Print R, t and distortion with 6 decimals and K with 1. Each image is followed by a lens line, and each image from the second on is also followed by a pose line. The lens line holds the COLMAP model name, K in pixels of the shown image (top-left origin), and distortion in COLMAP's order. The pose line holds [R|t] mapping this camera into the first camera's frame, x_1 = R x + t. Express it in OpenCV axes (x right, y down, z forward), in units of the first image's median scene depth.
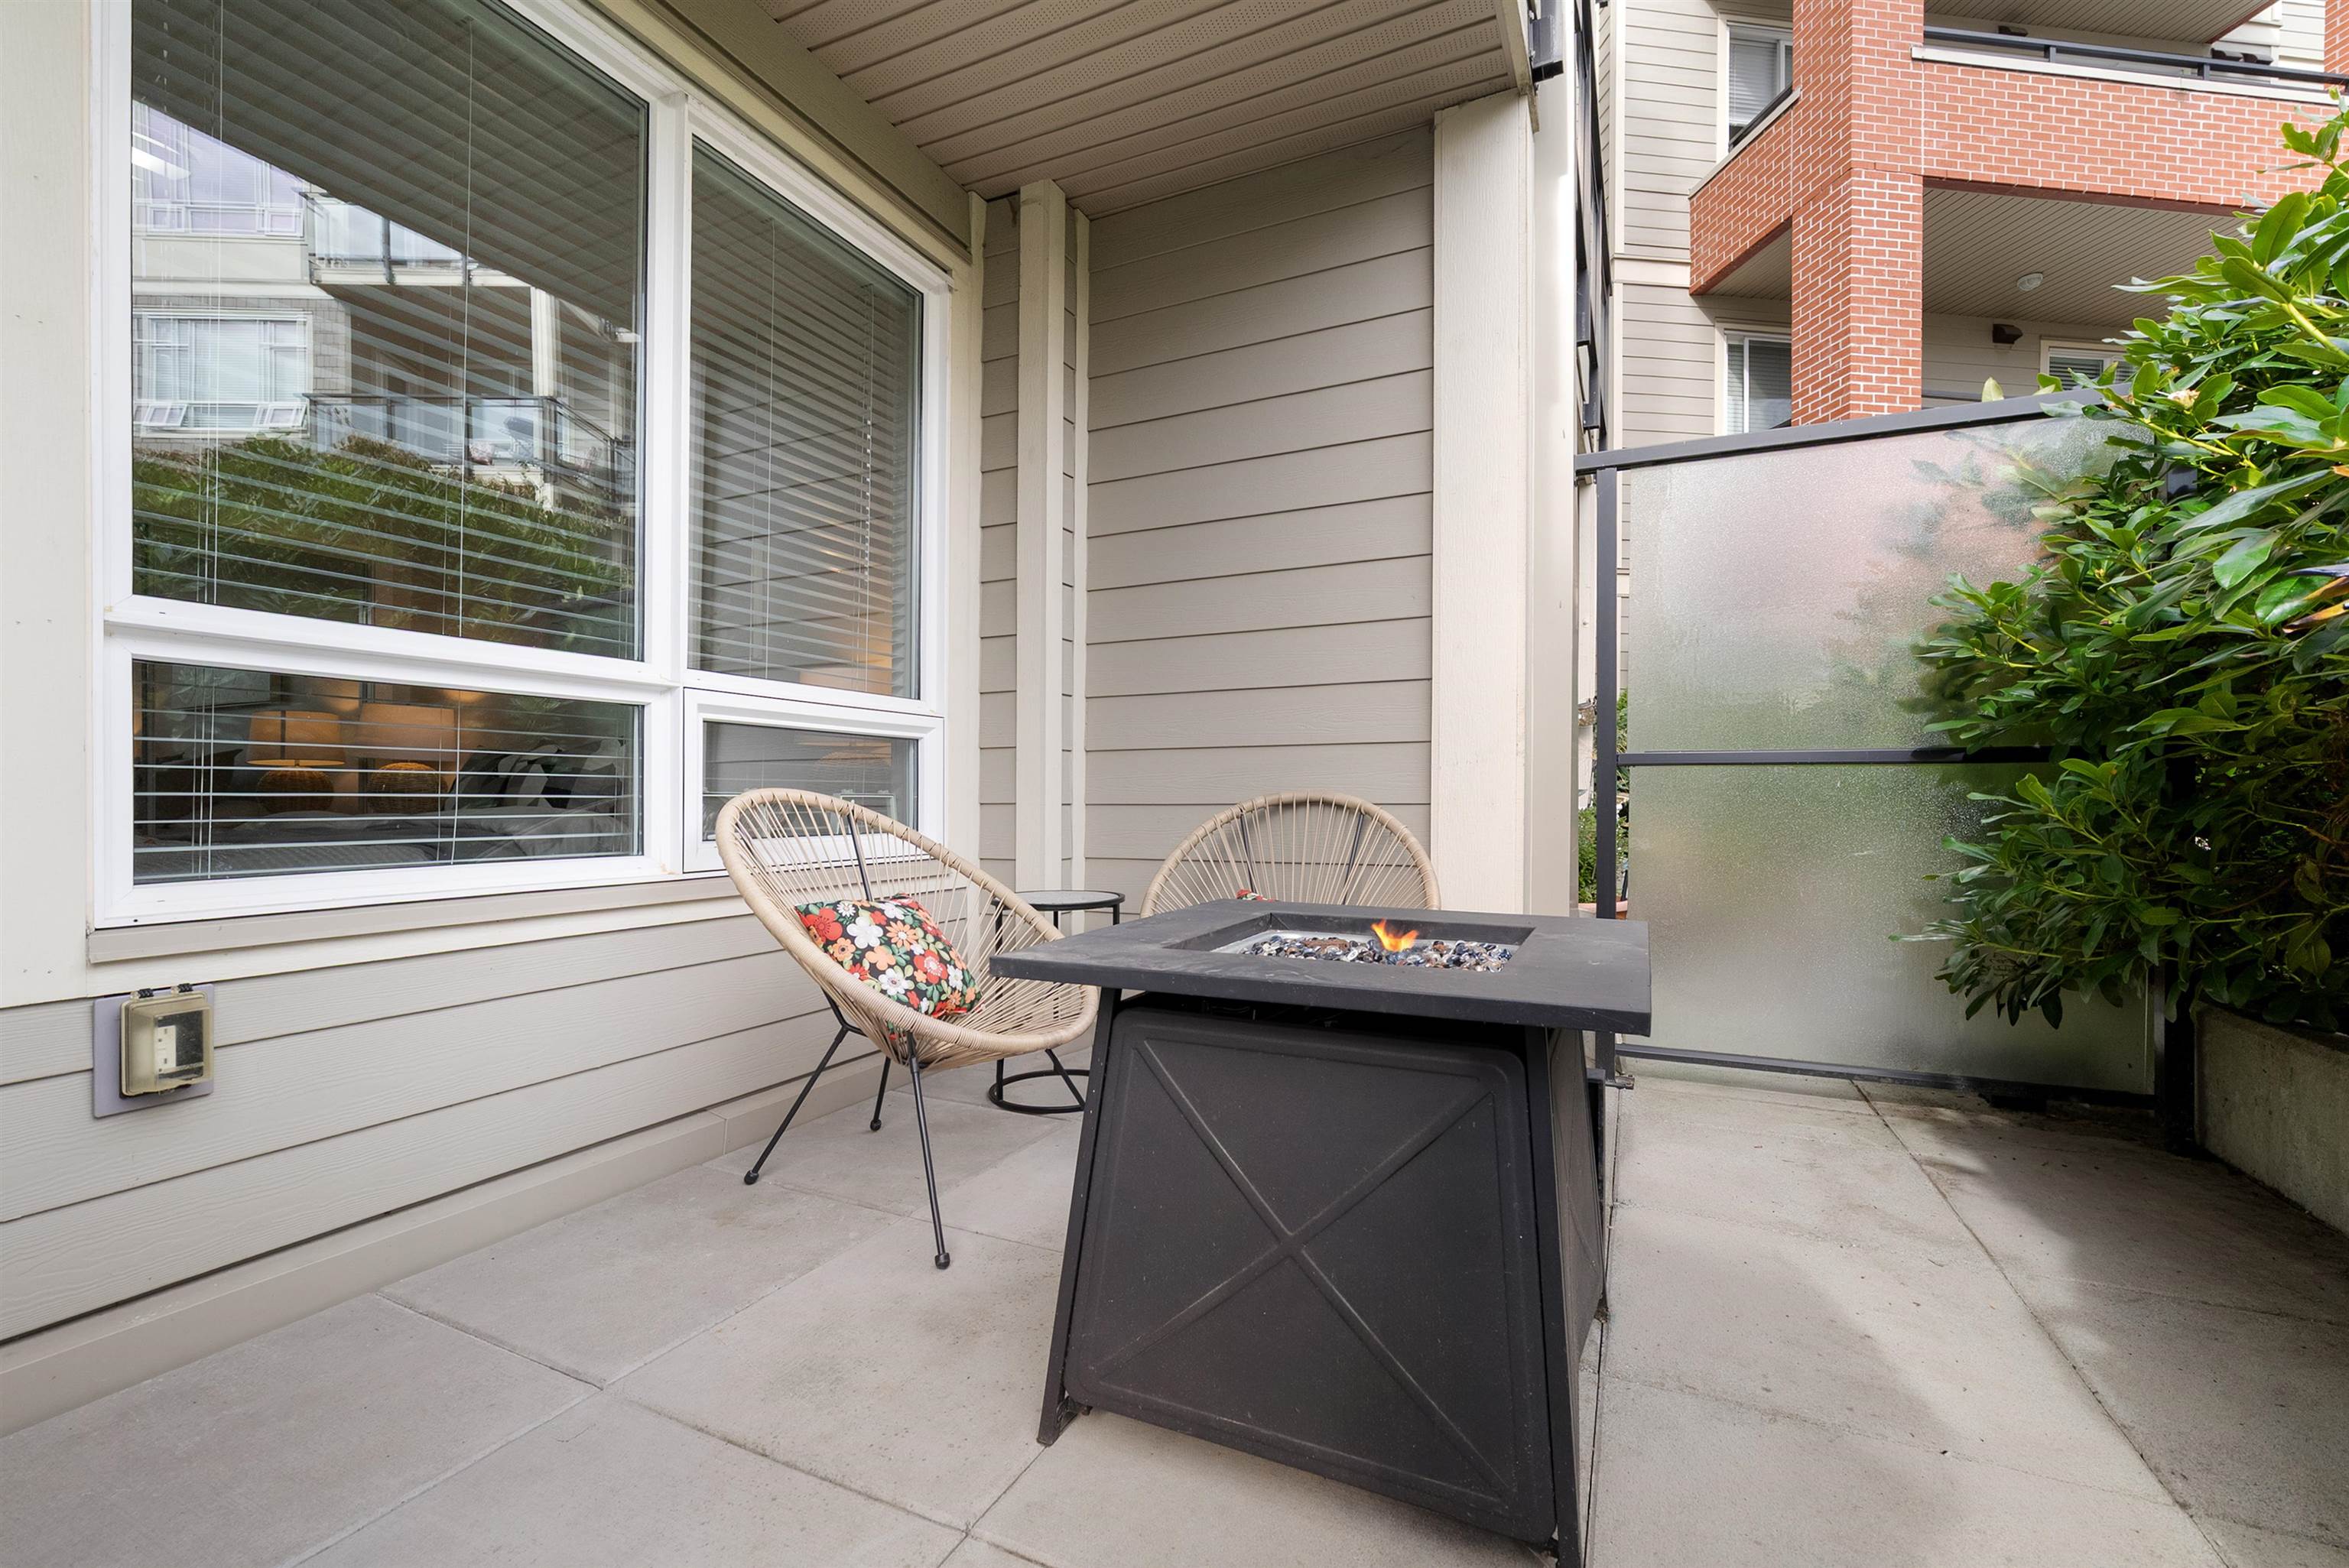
lens RADIAL K [[935.6, 0, 1176.7], [0, 935.6, 791.1], [0, 0, 1]] dist [-0.026794, 0.007711]
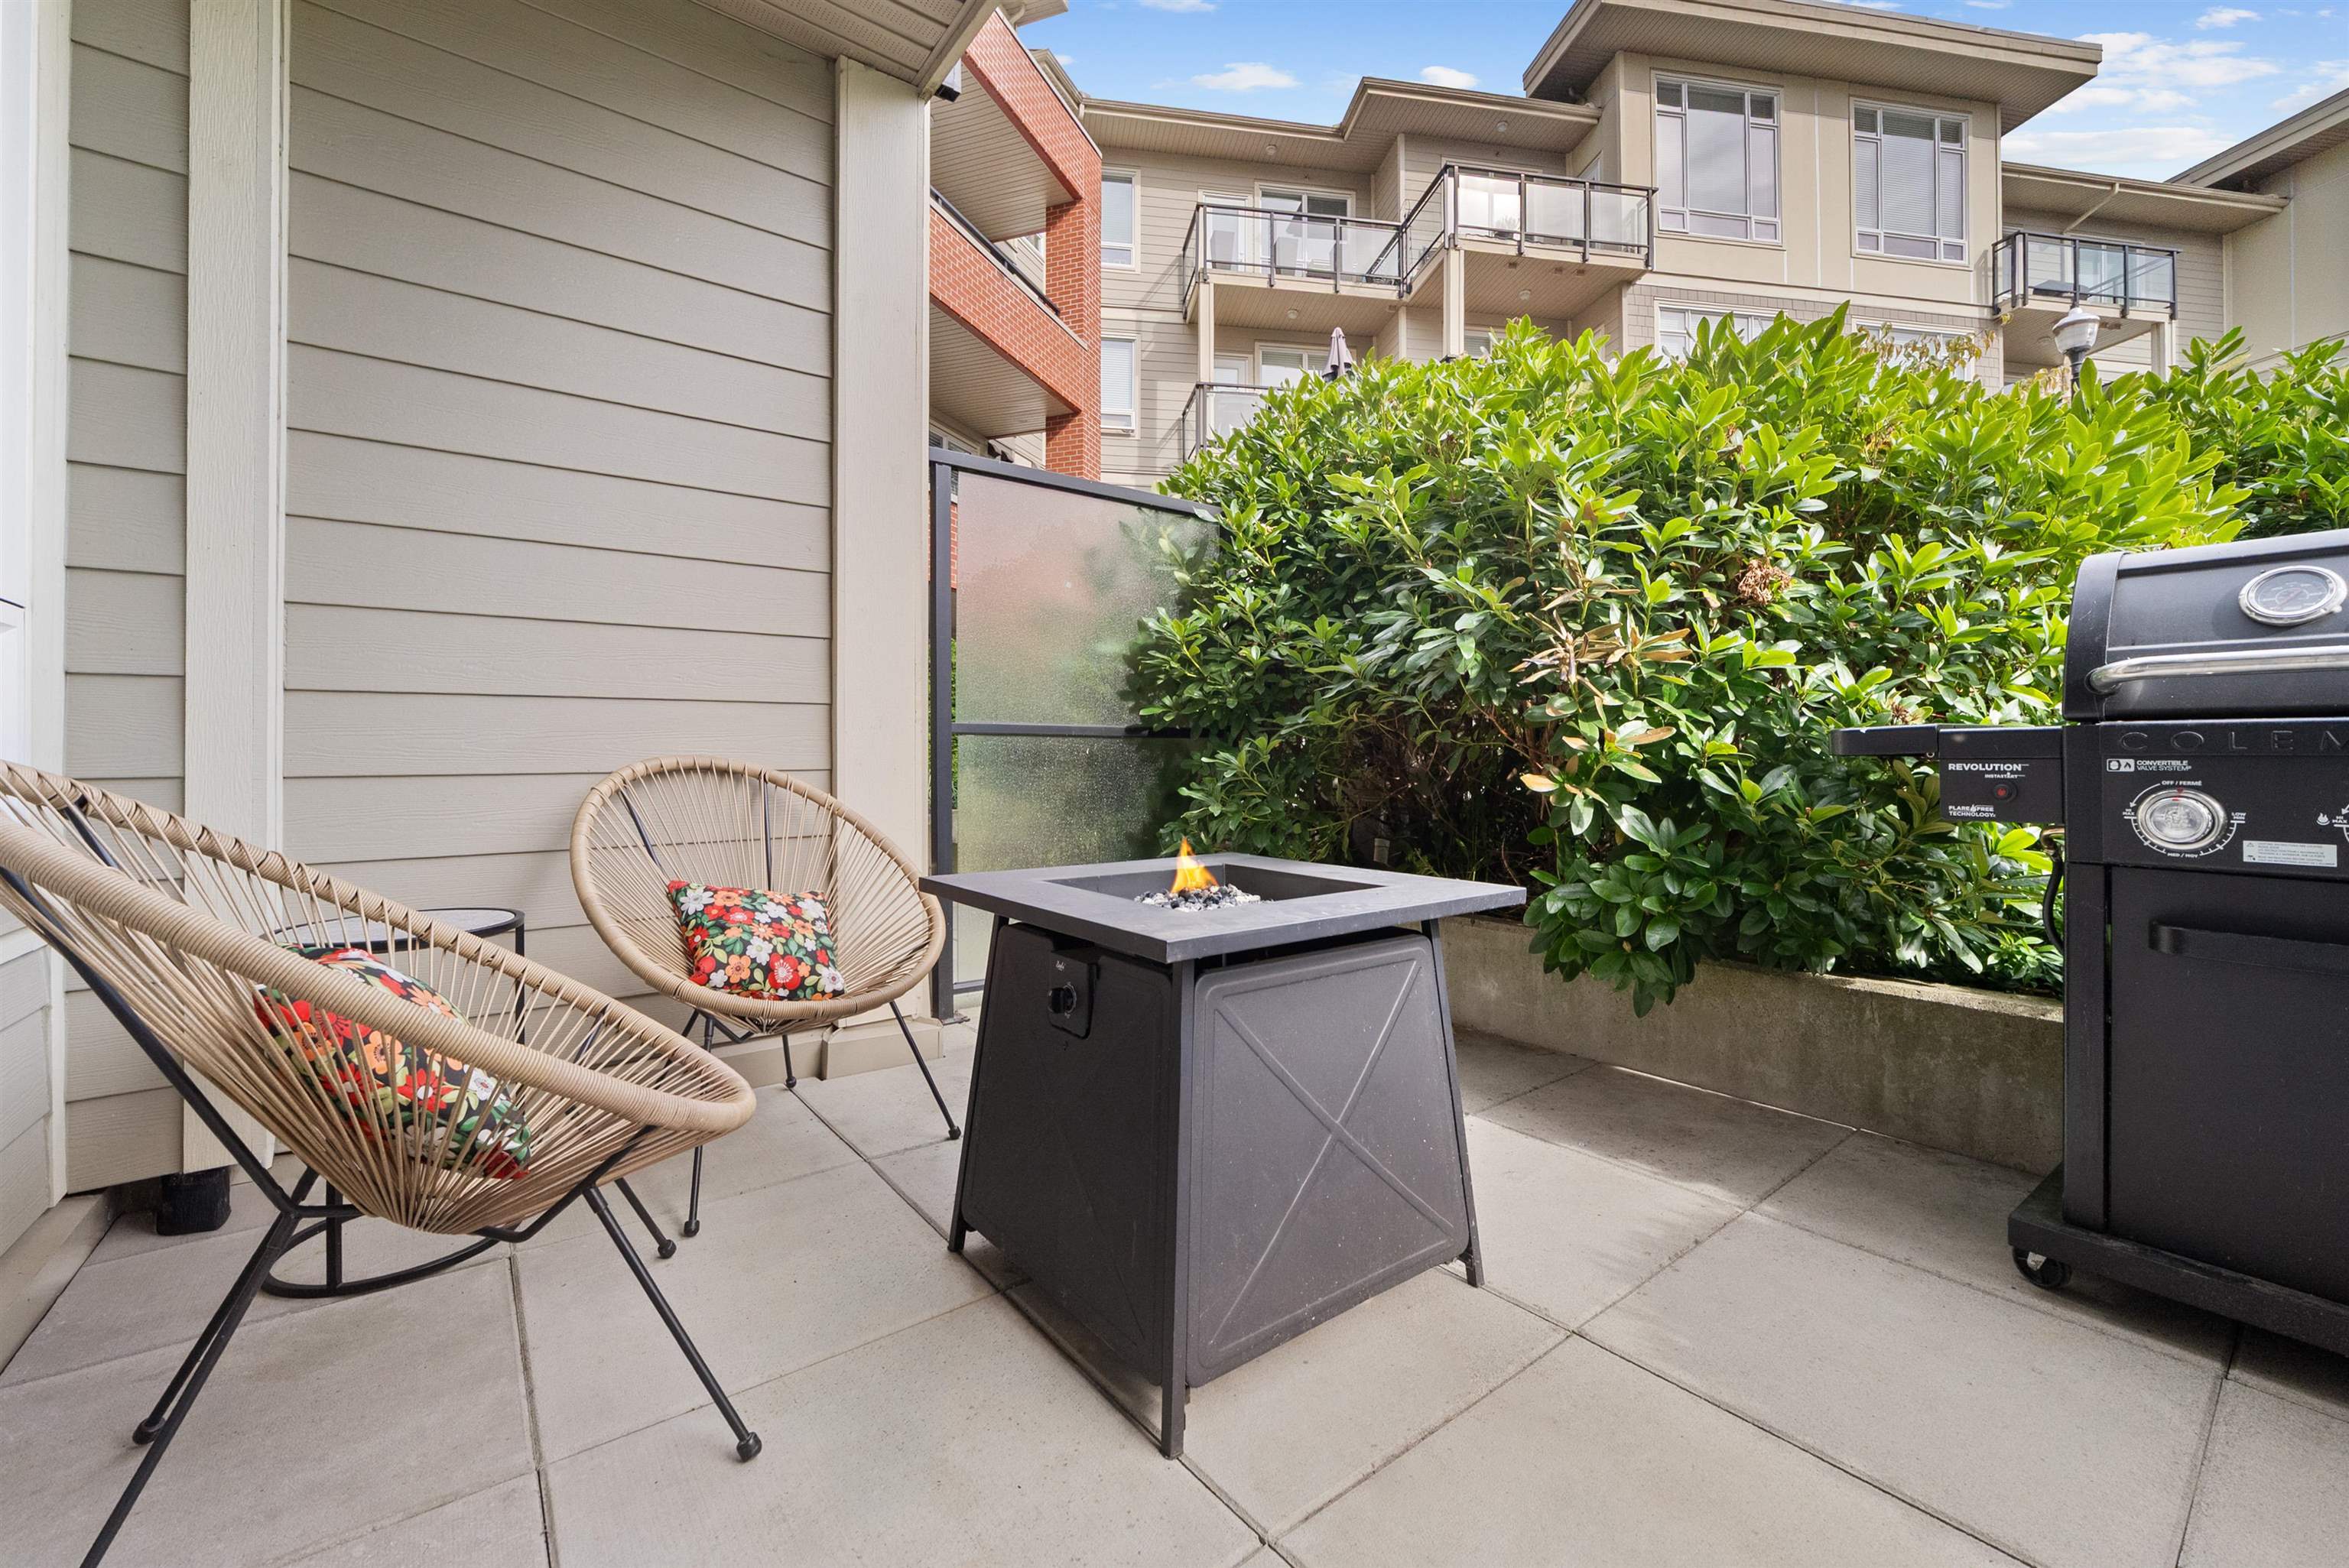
lens RADIAL K [[944.7, 0, 1172.5], [0, 944.7, 772.8], [0, 0, 1]] dist [-0.018242, 0.005385]
pose [[0.450563, -0.018460, 0.892554, -0.466175], [-0.005910, 0.999703, 0.023659, -0.007557], [-0.892725, -0.015935, 0.450320, 0.271035]]
